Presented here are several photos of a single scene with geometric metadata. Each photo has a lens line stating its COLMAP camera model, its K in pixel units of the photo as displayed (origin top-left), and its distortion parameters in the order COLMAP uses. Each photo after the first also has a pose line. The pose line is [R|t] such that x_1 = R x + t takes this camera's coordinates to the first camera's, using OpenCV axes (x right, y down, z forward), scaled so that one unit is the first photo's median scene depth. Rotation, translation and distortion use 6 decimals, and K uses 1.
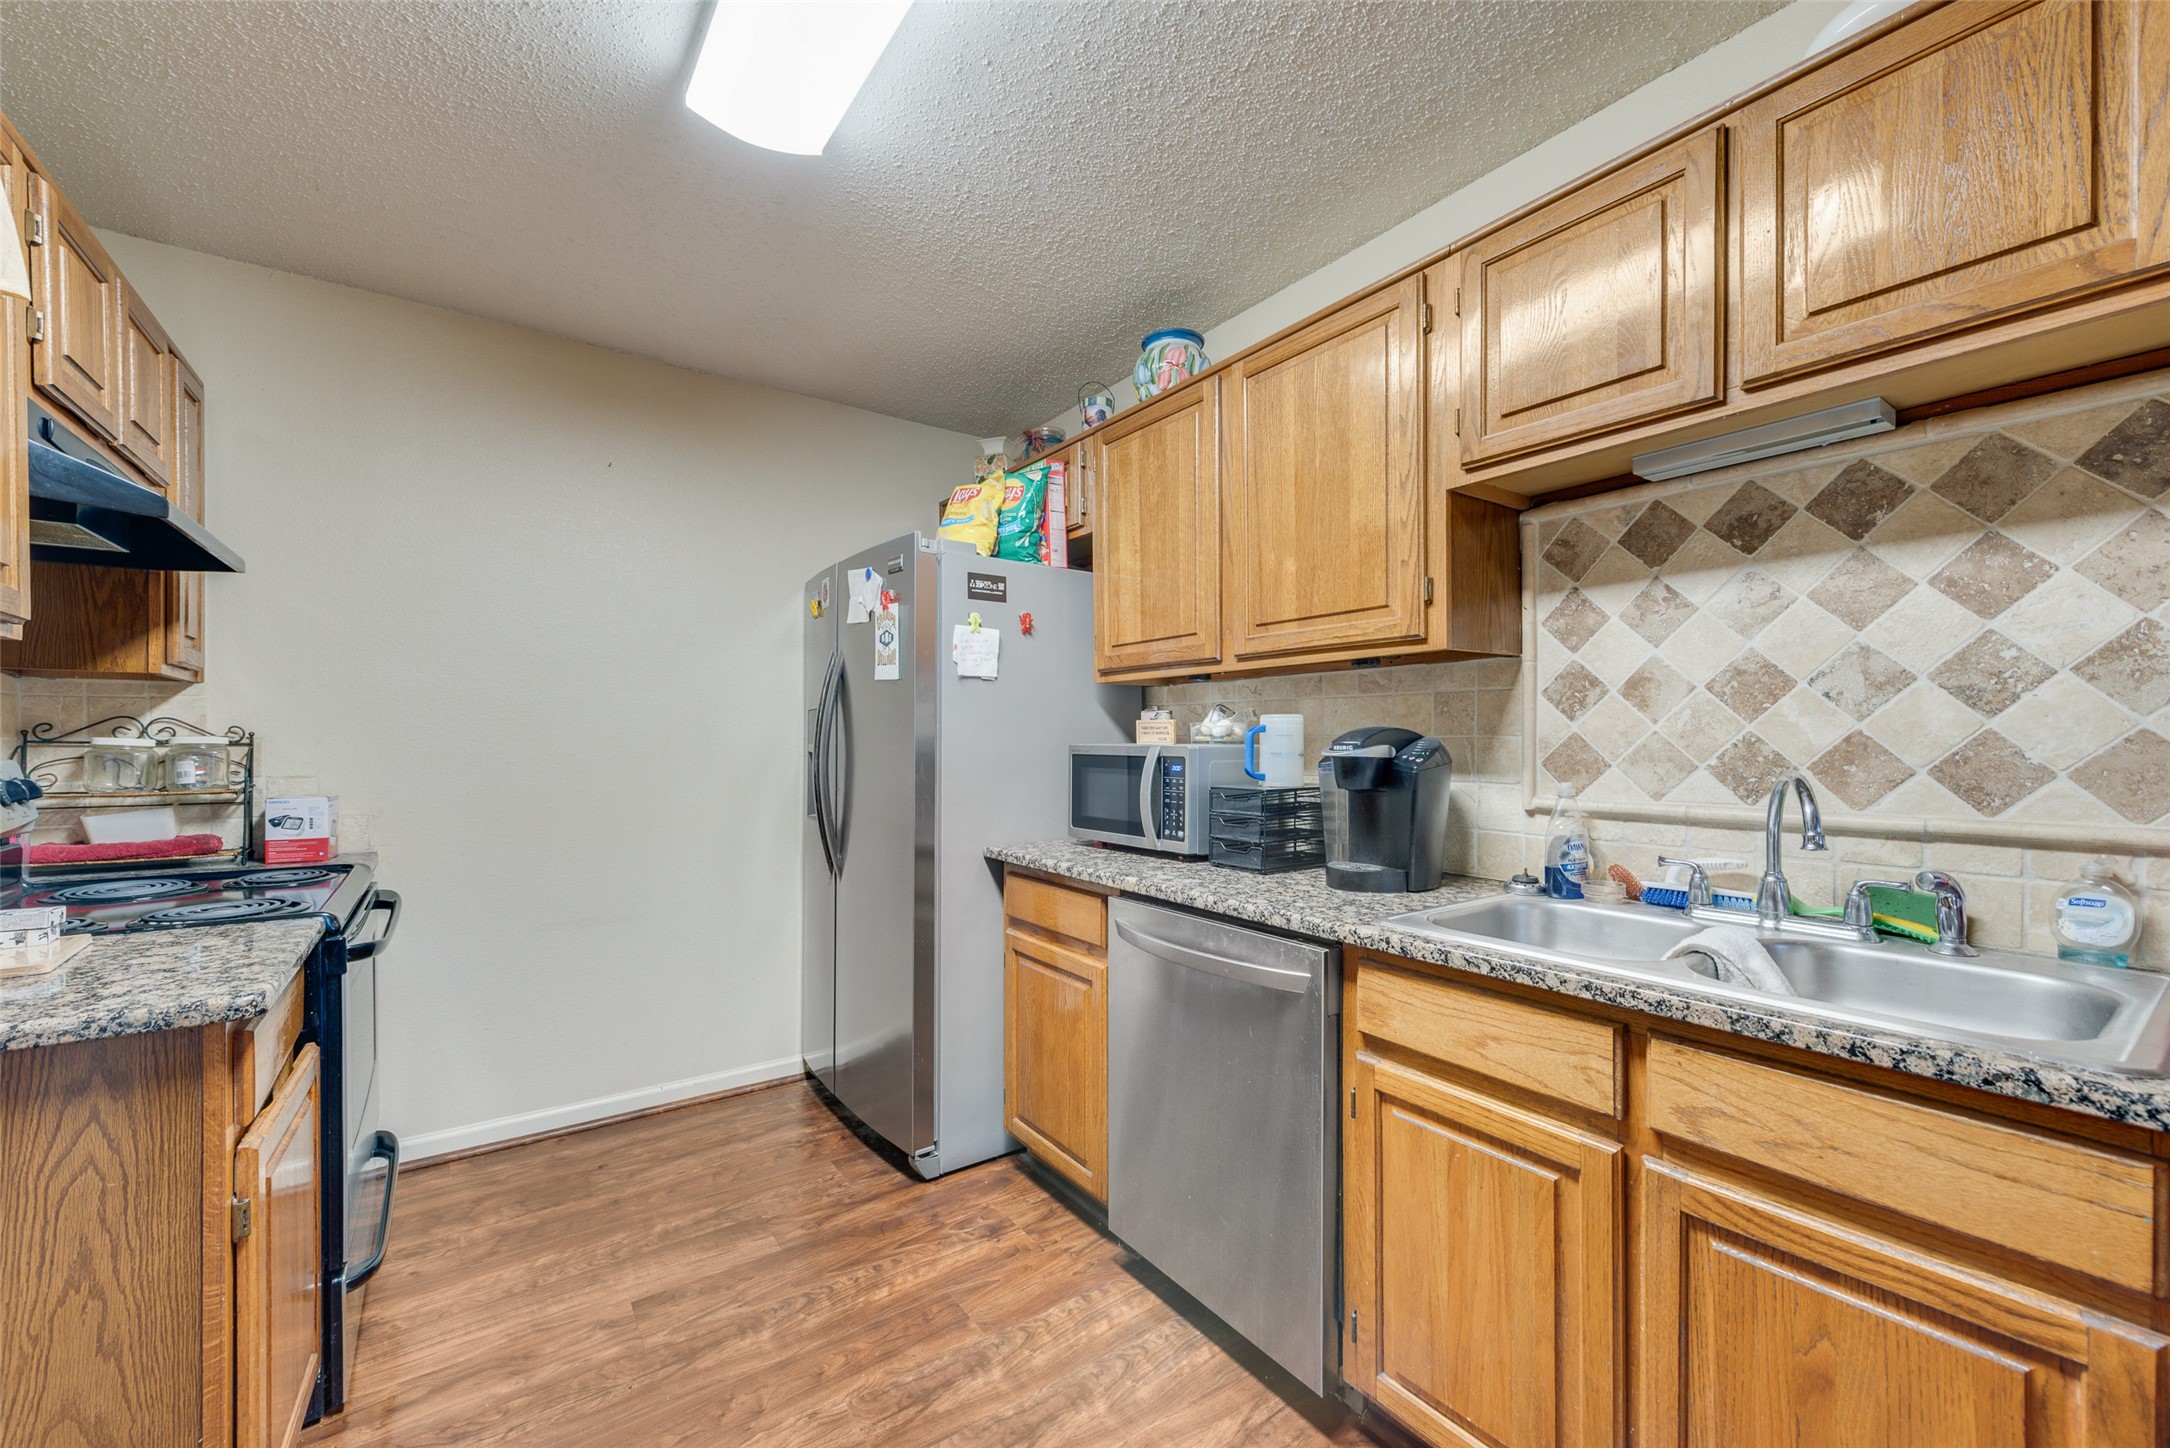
lens RADIAL K [[847.7, 0, 1074.2], [0, 847.7, 742.7], [0, 0, 1]] dist [0.006520, -0.000796]
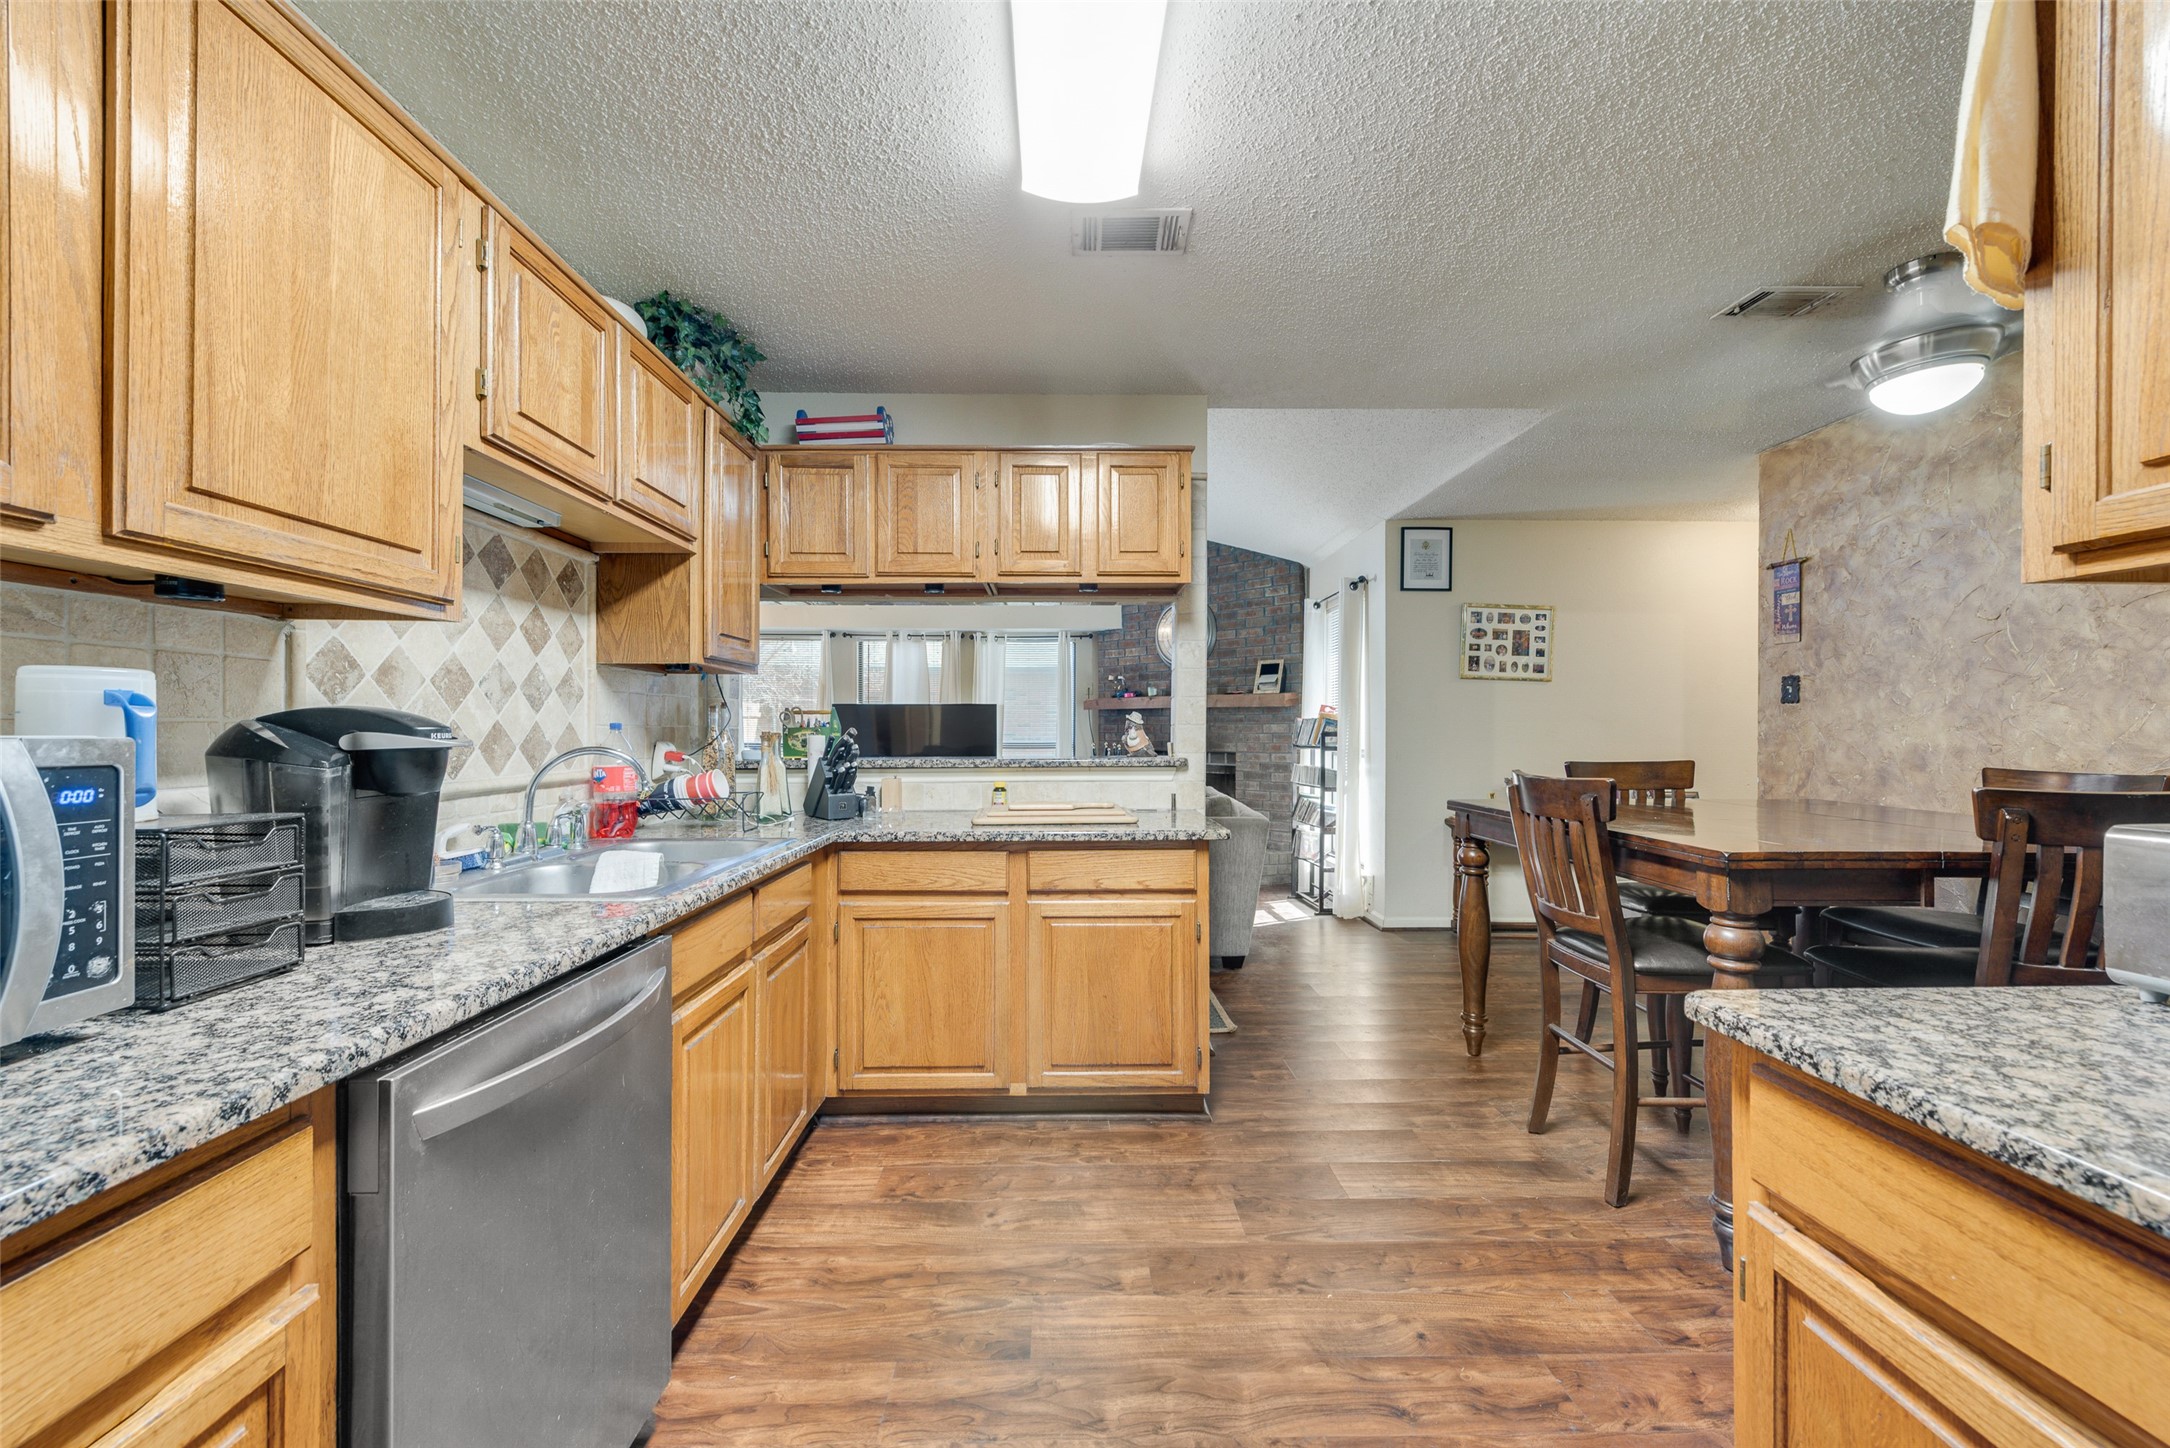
lens RADIAL K [[847.7, 0, 1077.0], [0, 847.7, 729.5], [0, 0, 1]] dist [0.006520, -0.000796]
pose [[-0.828408, 0.002160, 0.560120, -0.415300], [0.003697, 0.999992, 0.001611, 0.001409], [-0.560112, 0.003406, -0.828410, 0.969415]]
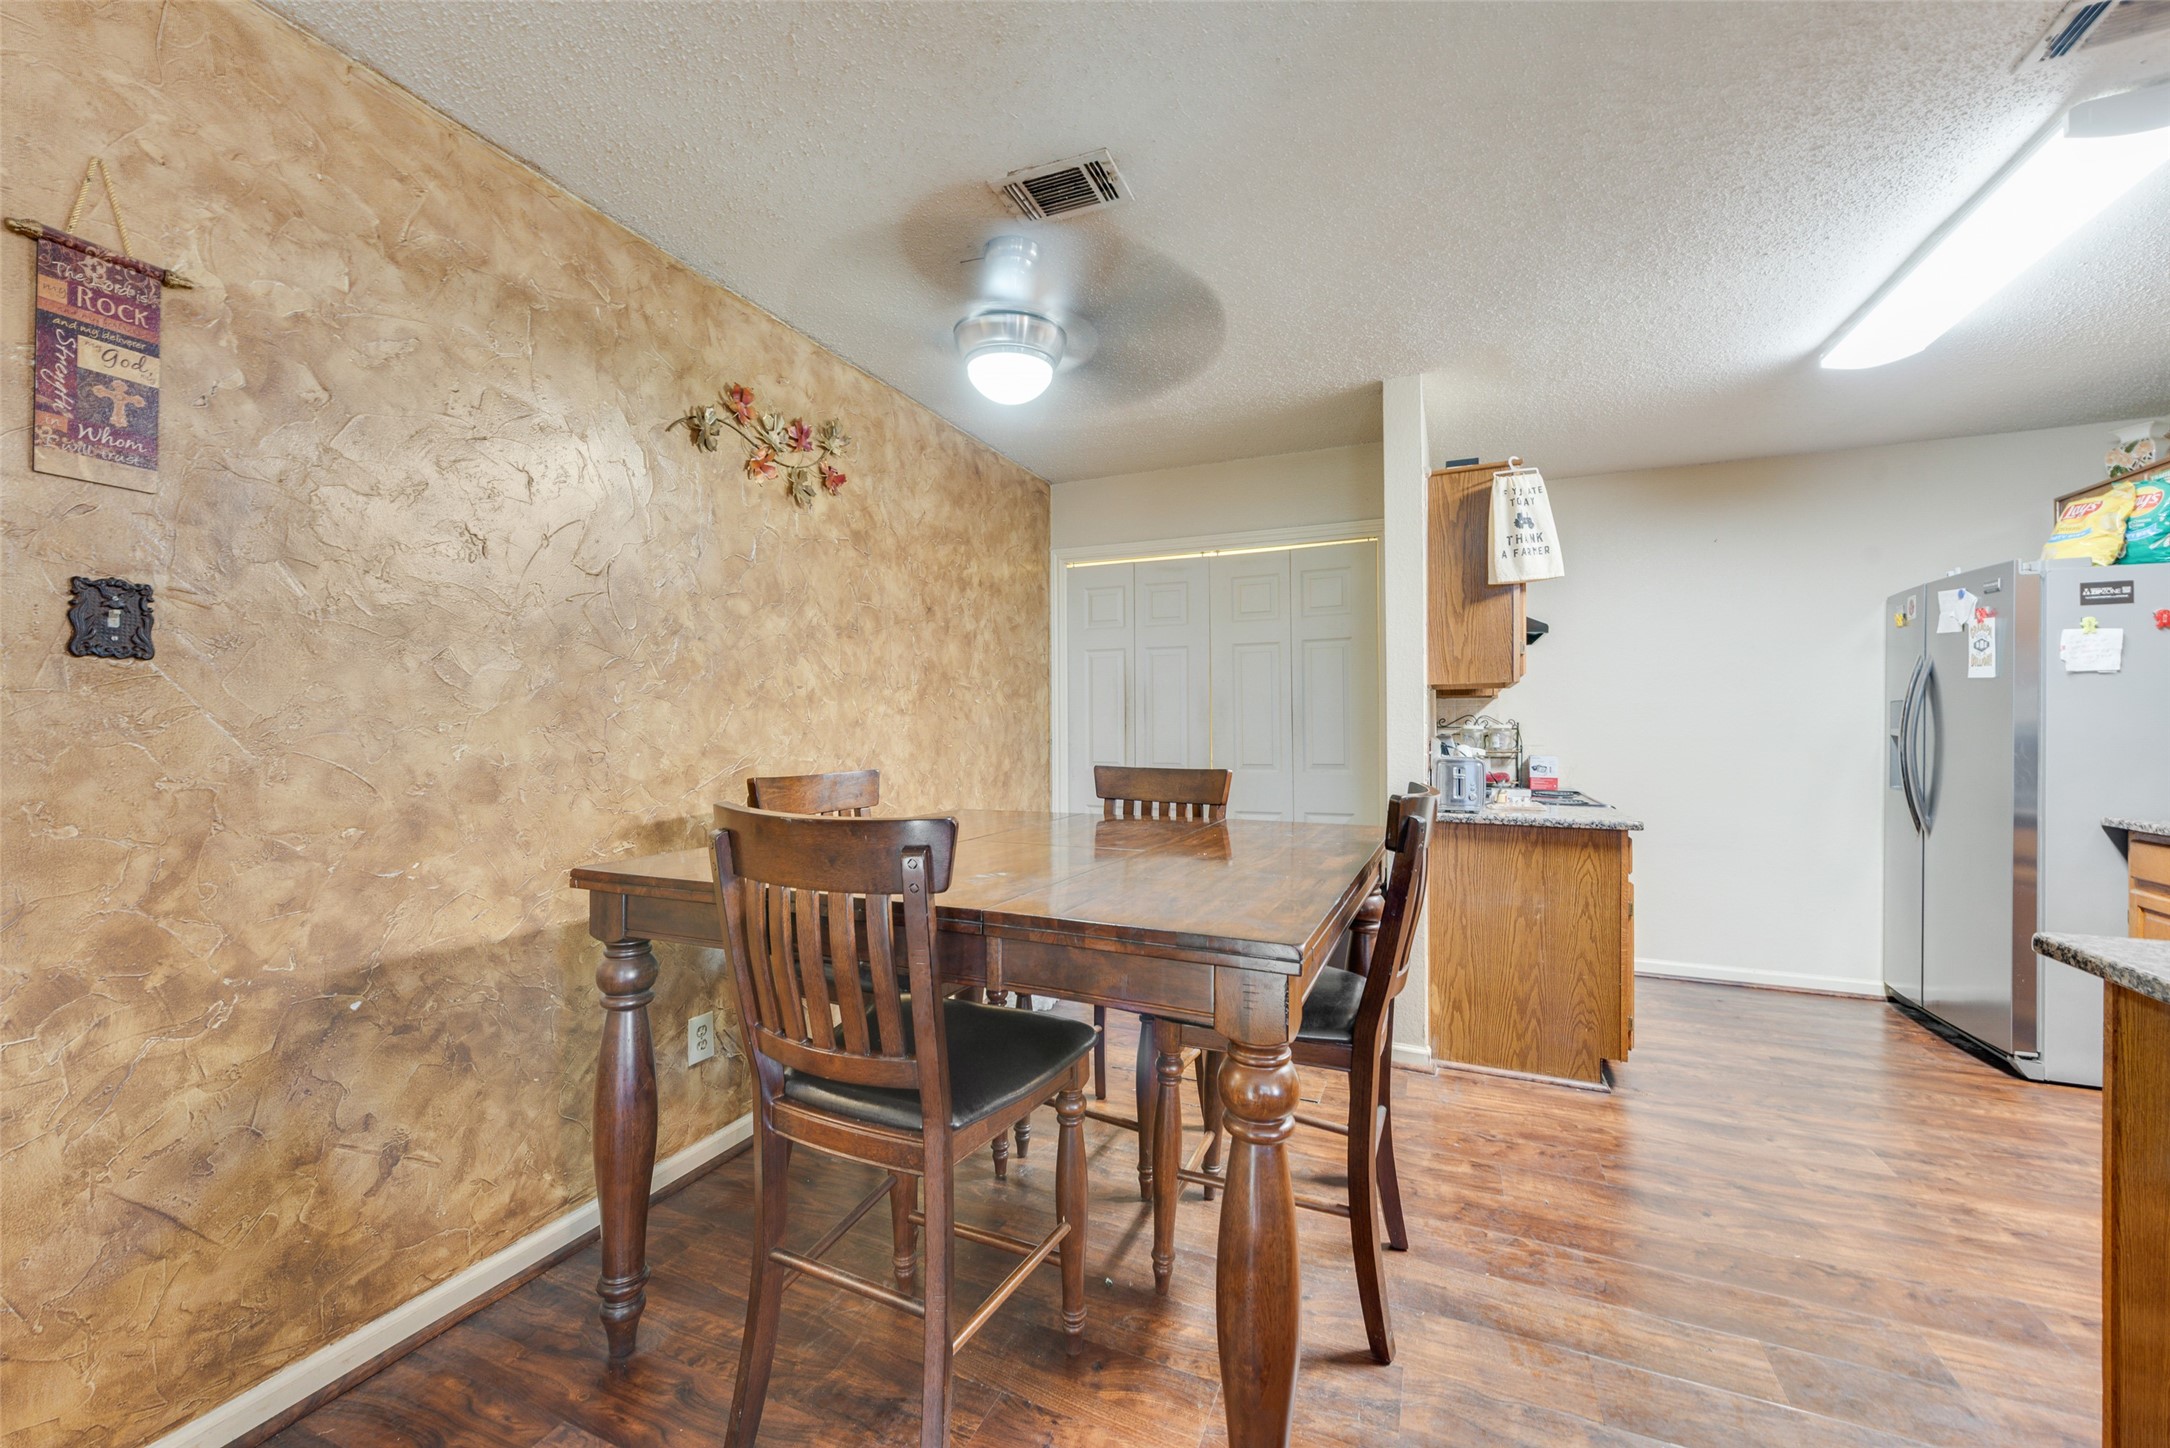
lens RADIAL K [[847.7, 0, 1084.1], [0, 847.7, 727.4], [0, 0, 1]] dist [0.006520, -0.000796]
pose [[0.517494, -0.000001, -0.855687, 0.178077], [-0.002491, 0.999996, -0.001508, 0.005271], [0.855683, 0.002912, 0.517492, -0.819468]]
